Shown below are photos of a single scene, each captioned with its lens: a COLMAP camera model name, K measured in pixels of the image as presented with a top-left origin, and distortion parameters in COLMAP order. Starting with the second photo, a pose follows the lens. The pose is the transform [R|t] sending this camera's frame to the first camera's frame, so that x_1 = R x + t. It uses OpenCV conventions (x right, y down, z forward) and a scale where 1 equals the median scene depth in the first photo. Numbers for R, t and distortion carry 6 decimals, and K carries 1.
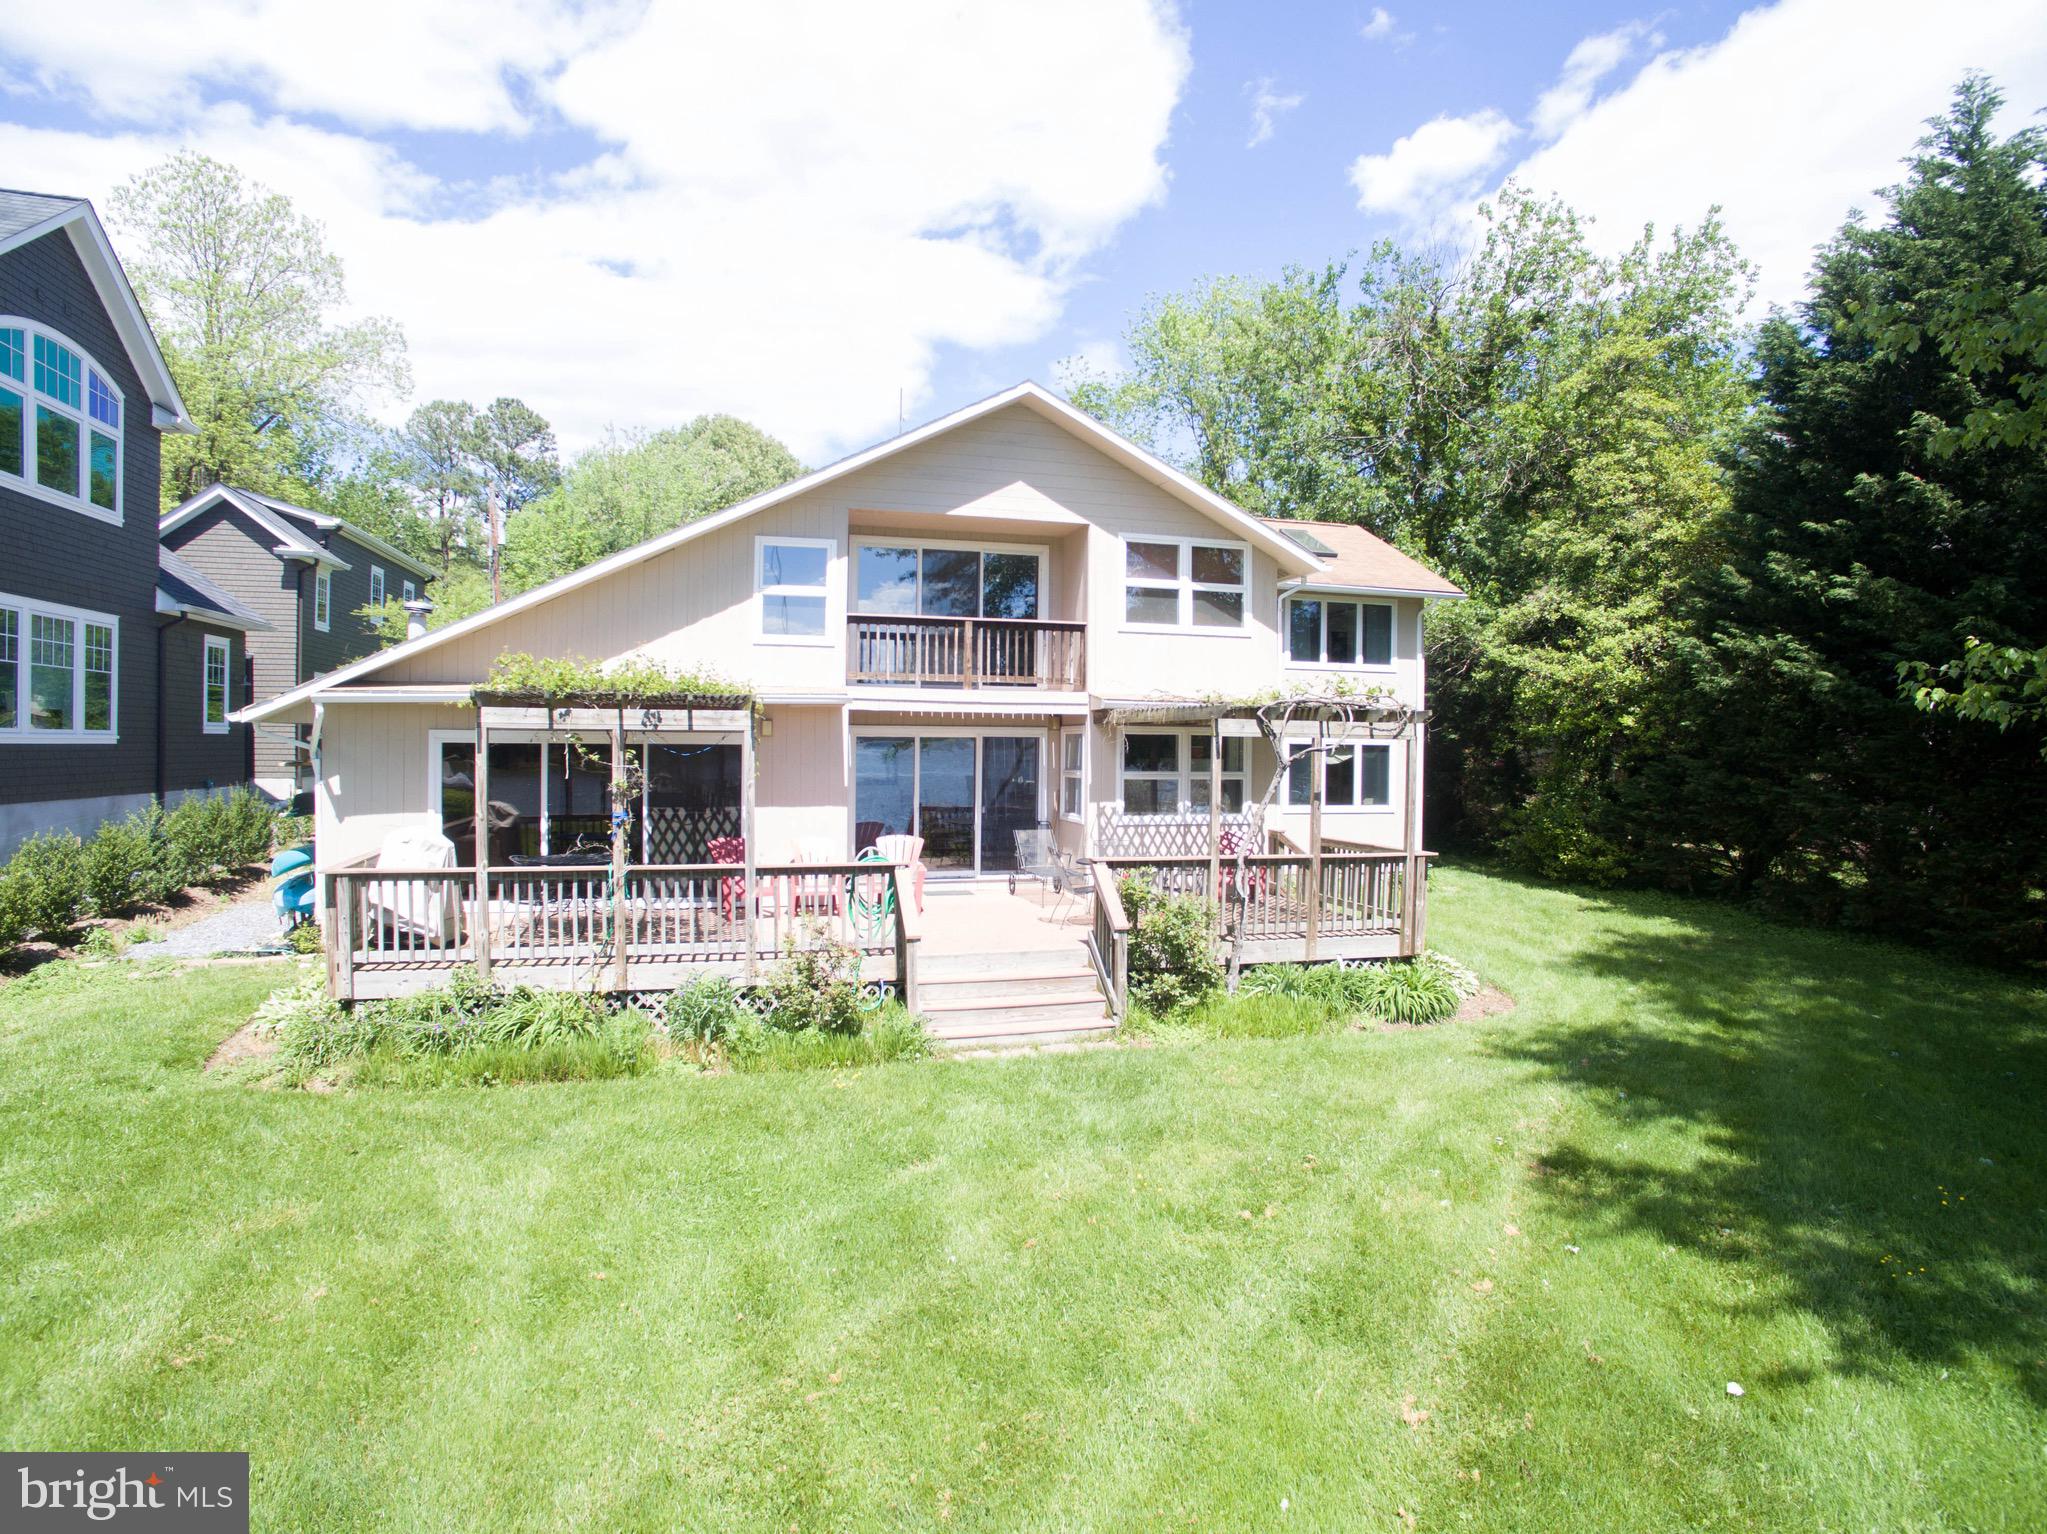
lens RADIAL K [[1192.4, 0, 1037.2], [0, 1192.4, 764.1], [0, 0, 1]] dist [-0.116936, 0.080741]
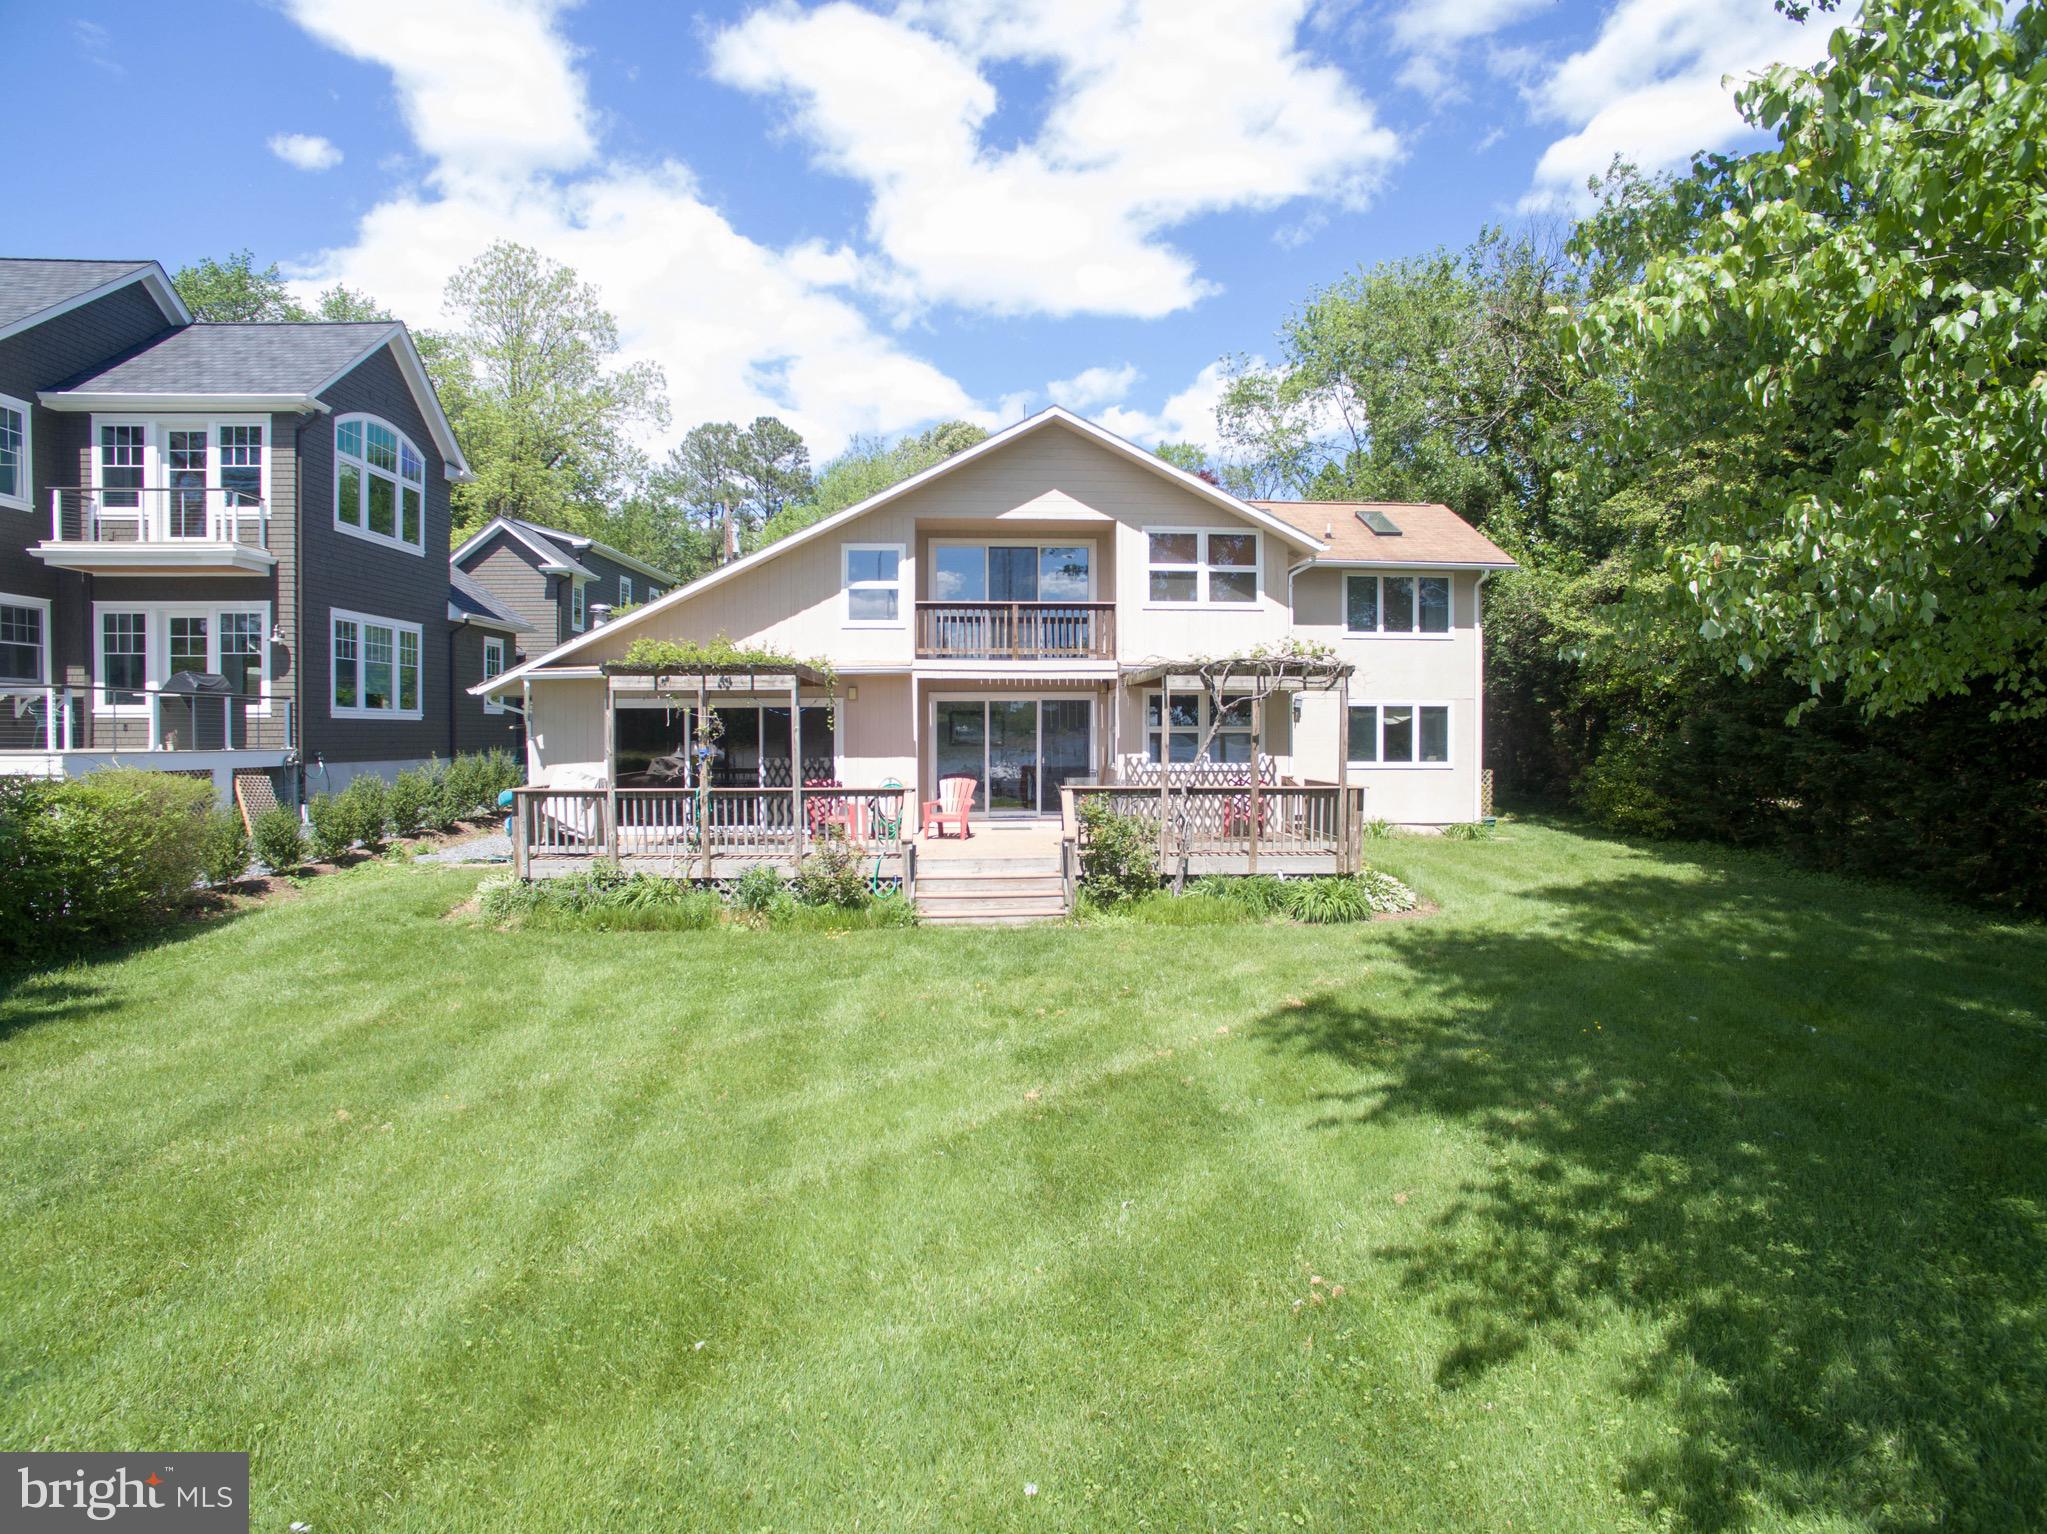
lens RADIAL K [[1192.4, 0, 1035.1], [0, 1192.4, 768.2], [0, 0, 1]] dist [-0.116936, 0.080741]
pose [[0.974838, -0.005131, -0.222856, 0.225239], [0.007949, 0.999899, 0.011750, 0.032789], [0.222773, -0.013226, 0.974781, -0.186198]]
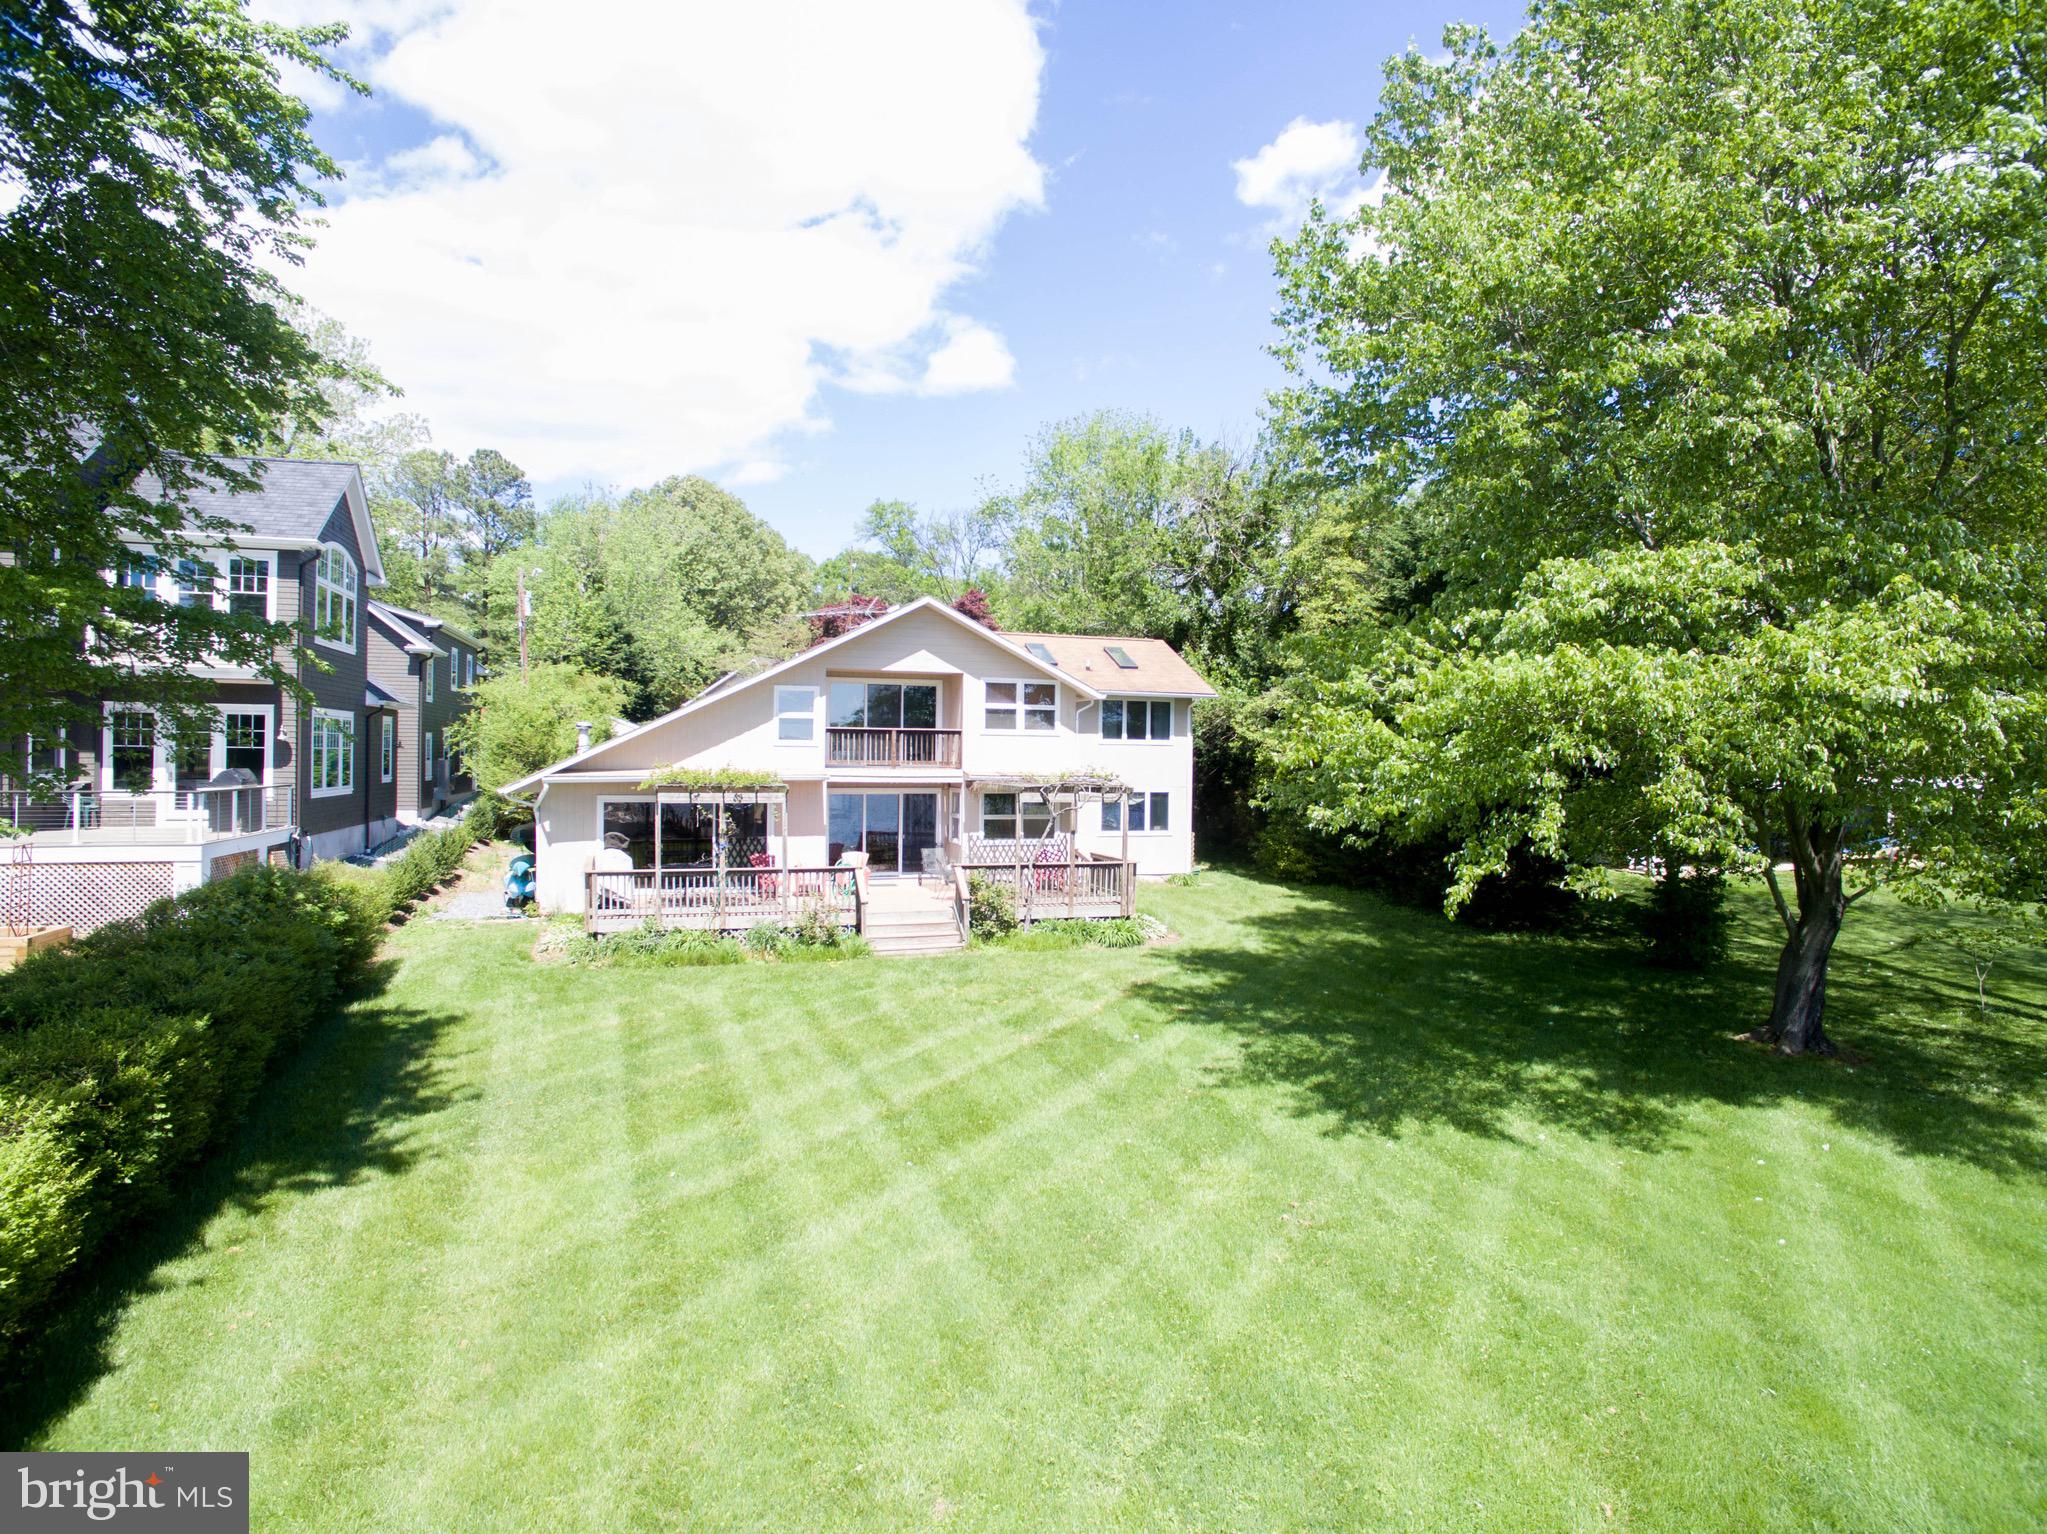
lens RADIAL K [[1192.4, 0, 1039.5], [0, 1192.4, 755.0], [0, 0, 1]] dist [-0.116936, 0.080741]
pose [[0.998683, 0.000464, 0.051307, 0.064089], [0.000343, 0.999877, -0.015711, -0.053393], [-0.051308, 0.015708, 0.998559, -0.739378]]
